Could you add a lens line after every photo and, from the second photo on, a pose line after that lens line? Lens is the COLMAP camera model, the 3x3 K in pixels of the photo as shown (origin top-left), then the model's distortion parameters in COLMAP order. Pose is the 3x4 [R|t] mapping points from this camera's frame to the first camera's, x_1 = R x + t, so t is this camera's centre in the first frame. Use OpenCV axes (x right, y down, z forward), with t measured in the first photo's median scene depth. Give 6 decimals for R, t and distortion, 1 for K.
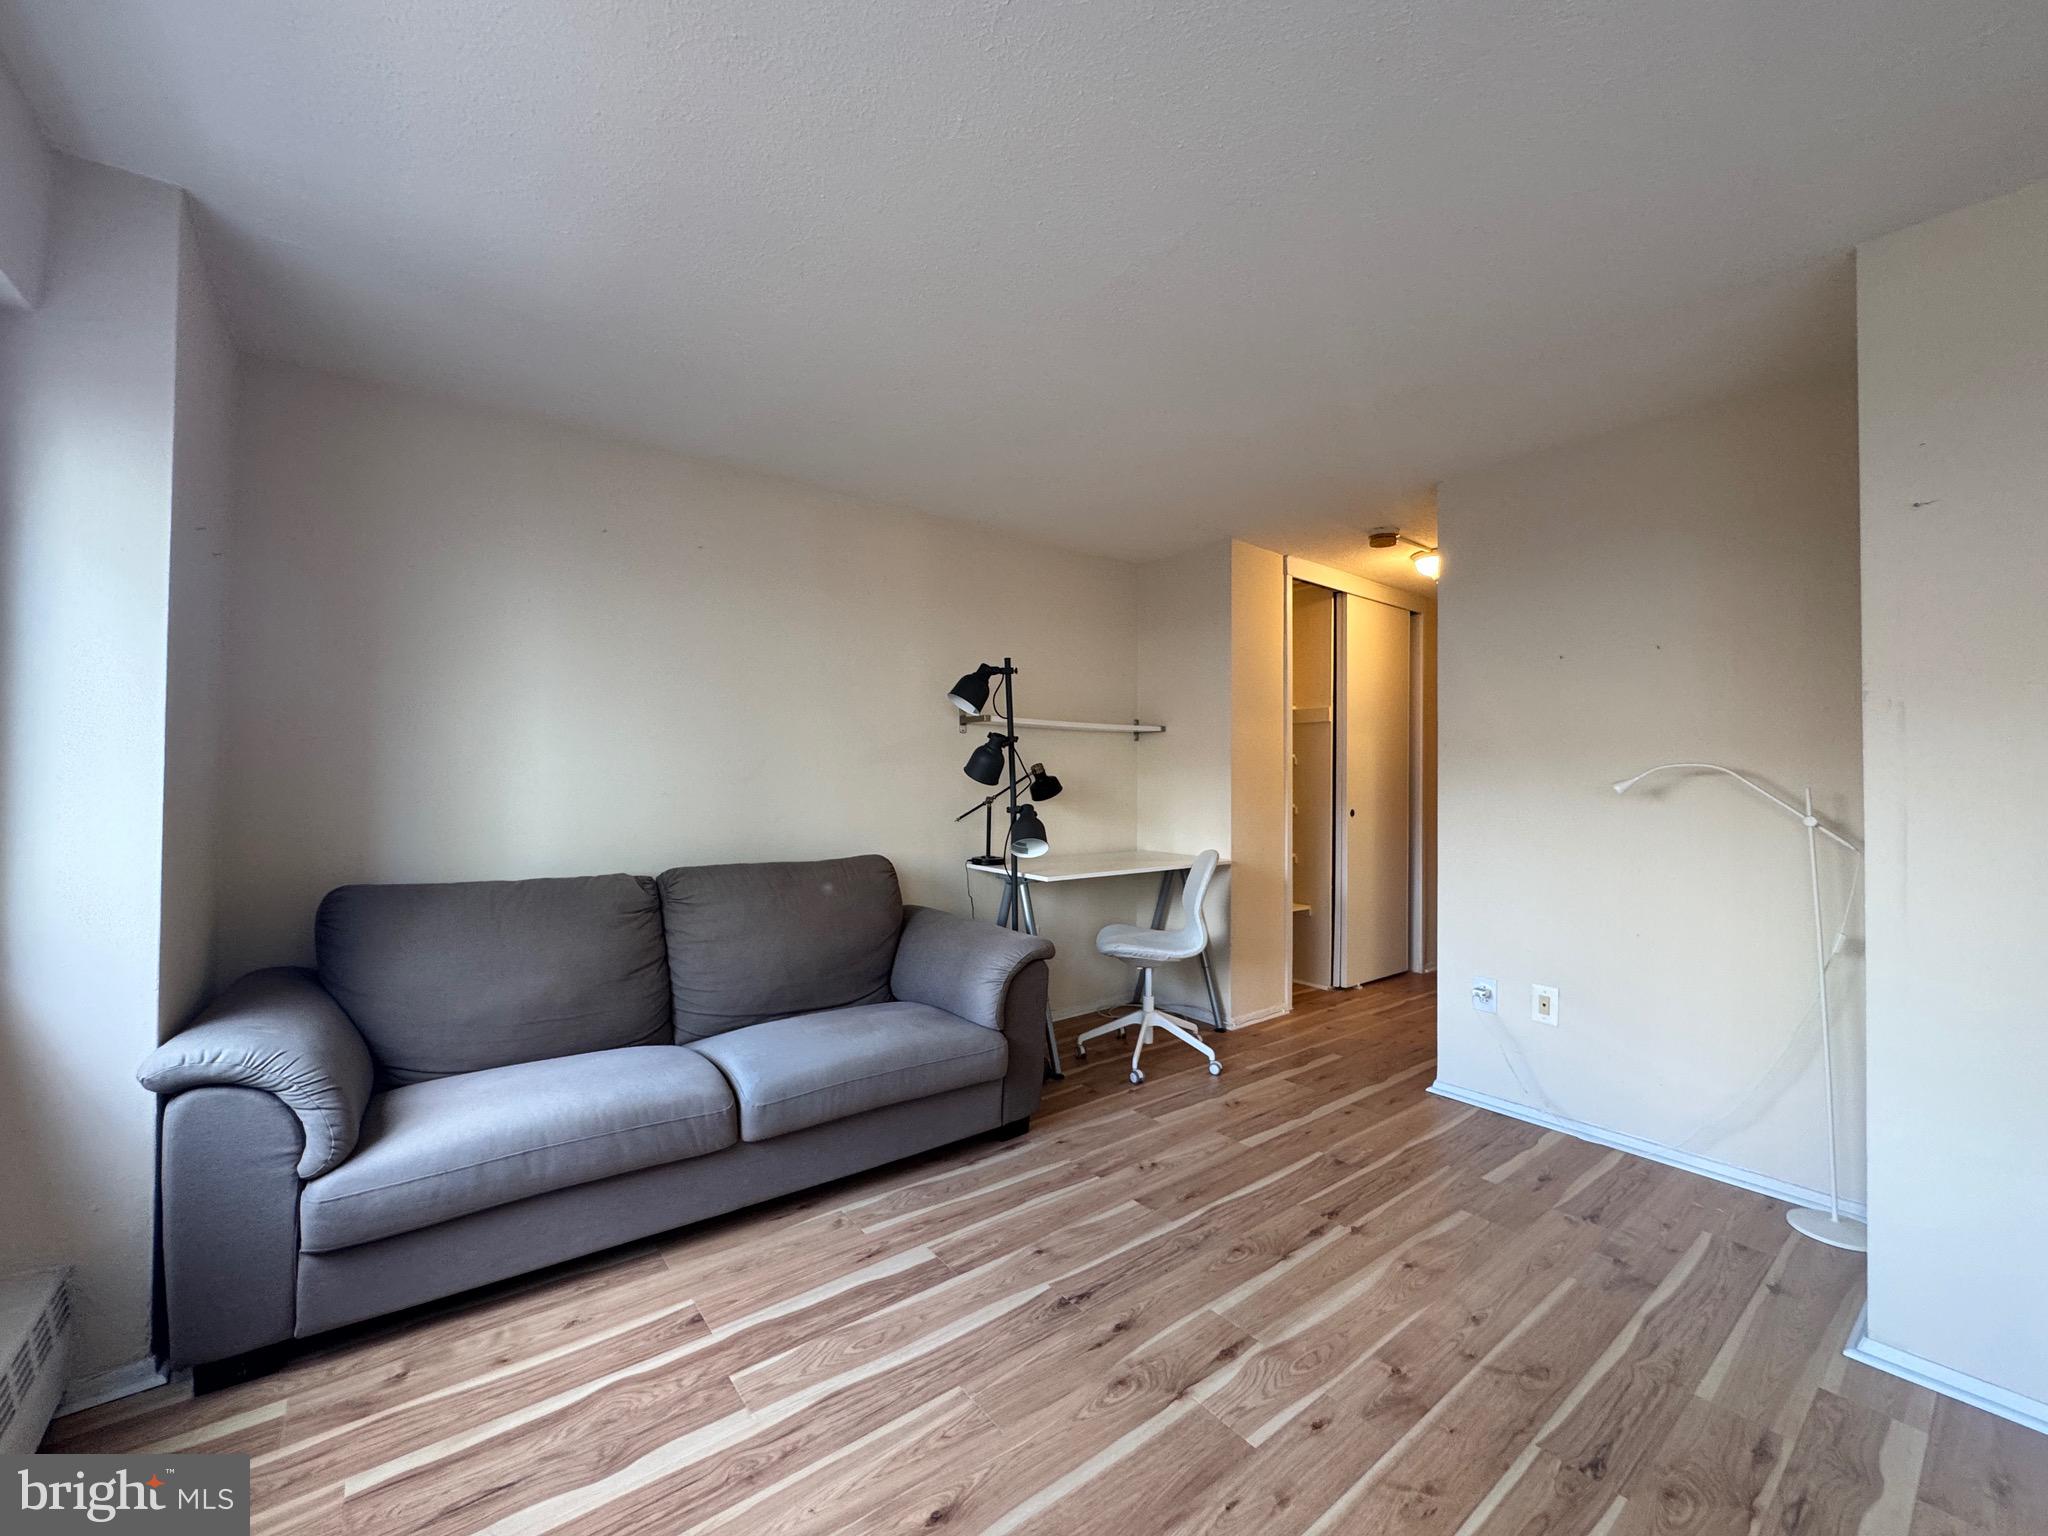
lens RADIAL K [[819.3, 0, 1024.0], [0, 819.3, 768.0], [0, 0, 1]] dist [-0.001230, -0.000221]
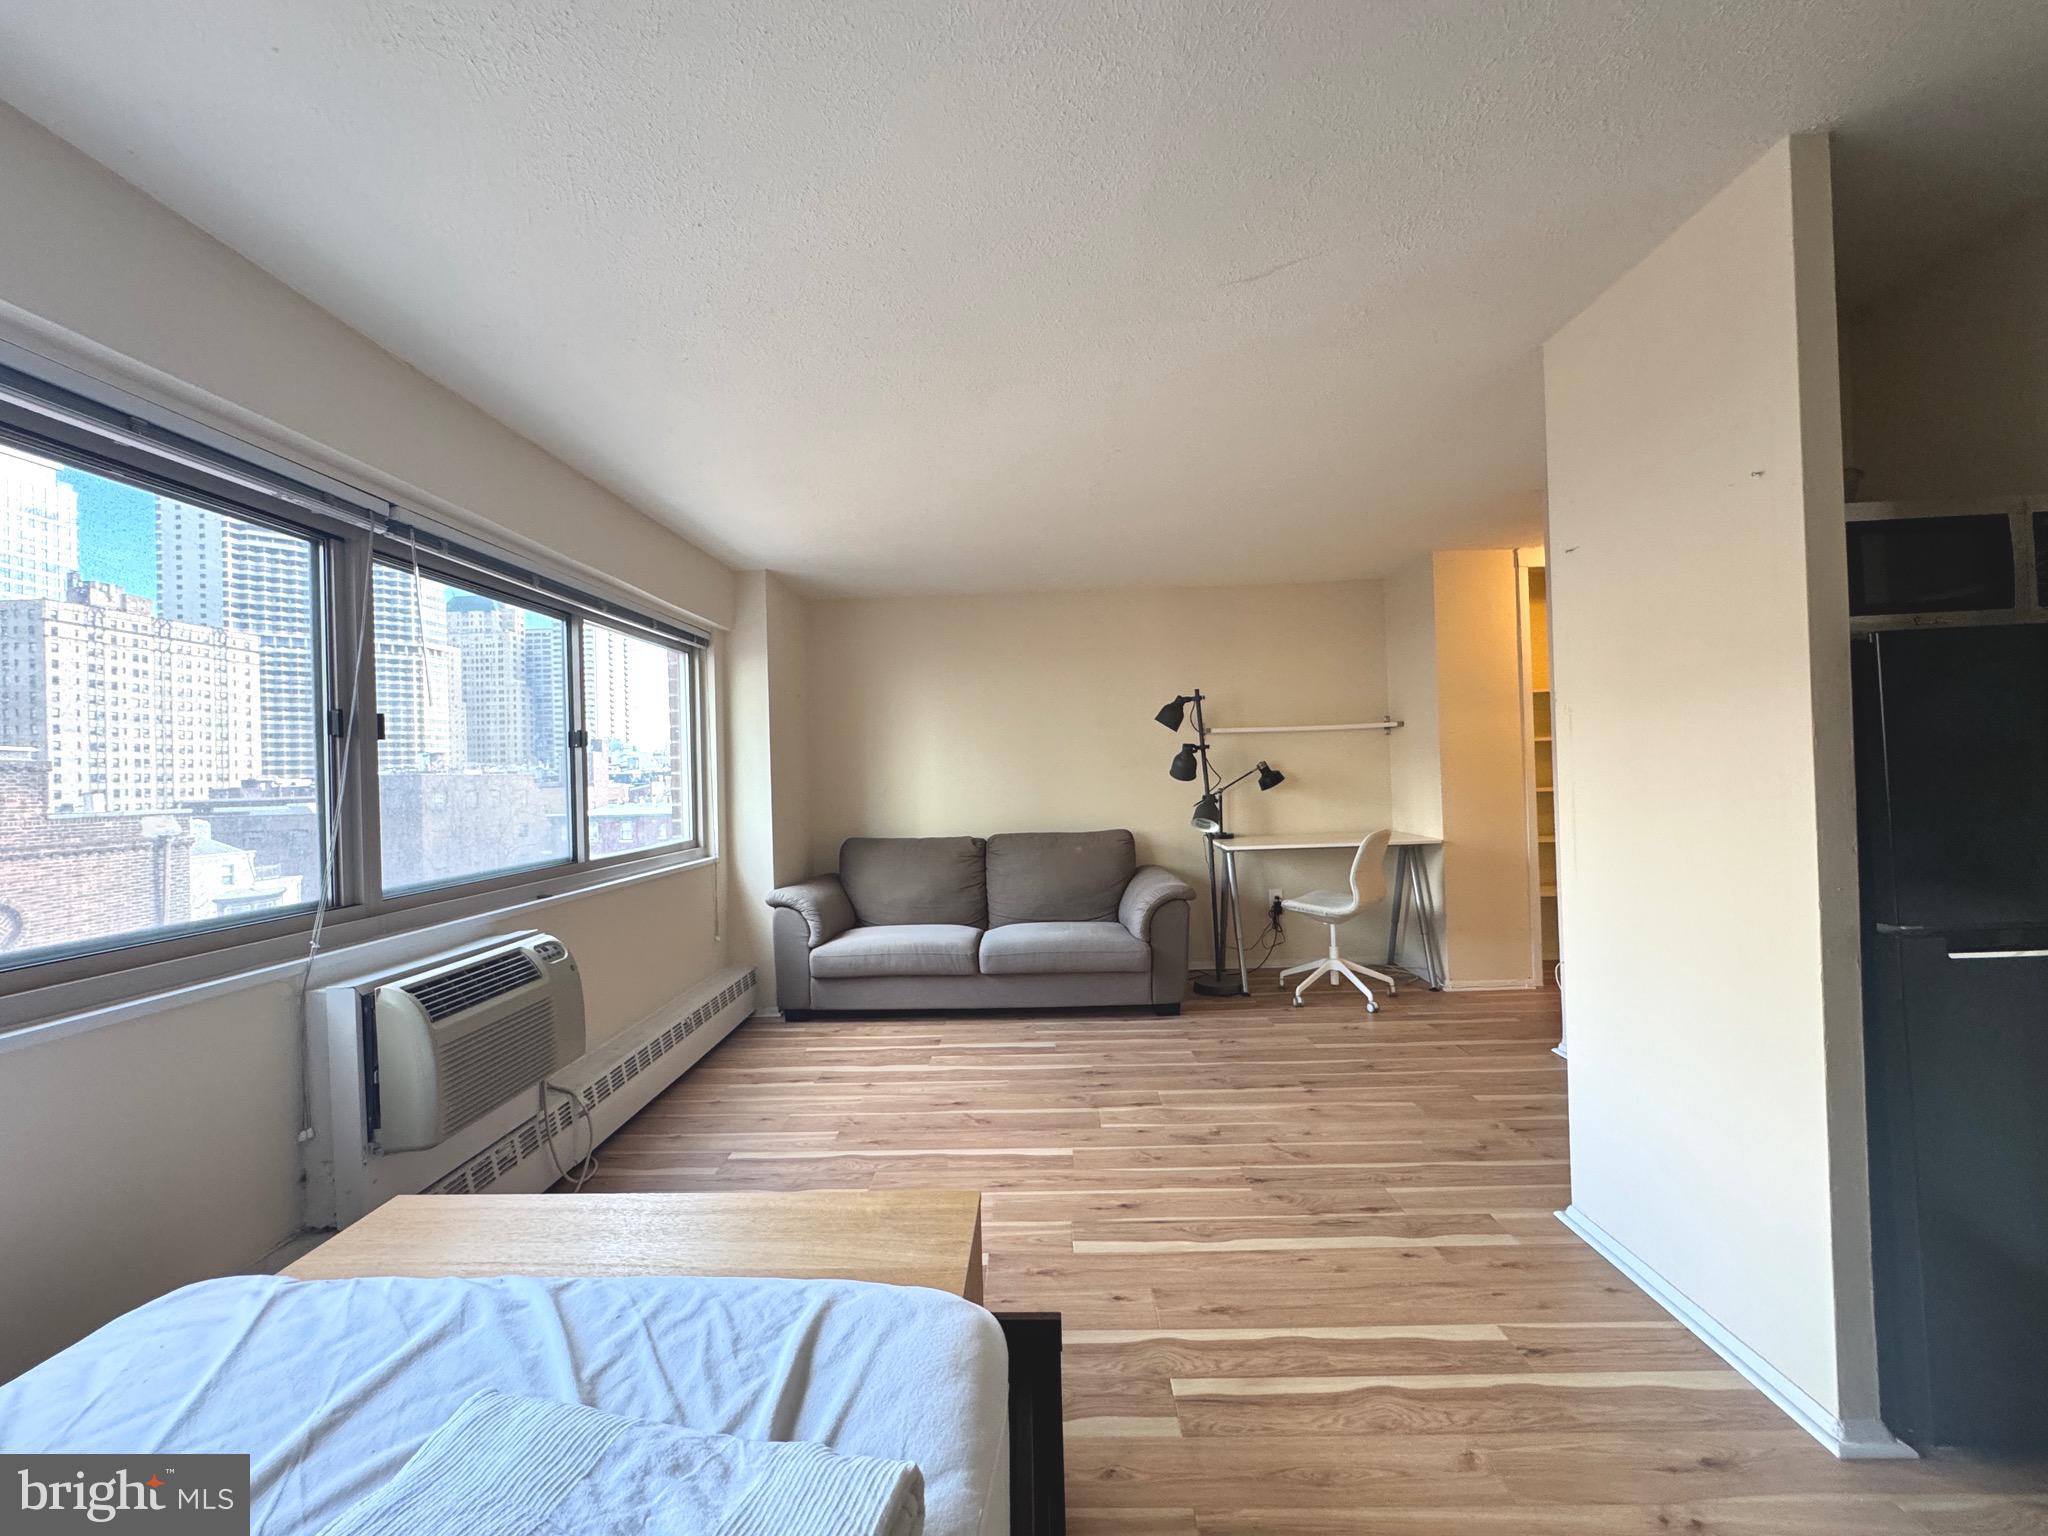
lens RADIAL K [[819.3, 0, 1024.0], [0, 819.3, 768.0], [0, 0, 1]] dist [-0.001230, -0.000221]
pose [[0.774089, -0.035654, -0.632072, 0.910478], [0.045261, 0.998975, -0.000920, -0.018120], [0.631457, -0.027896, 0.774909, -0.390388]]
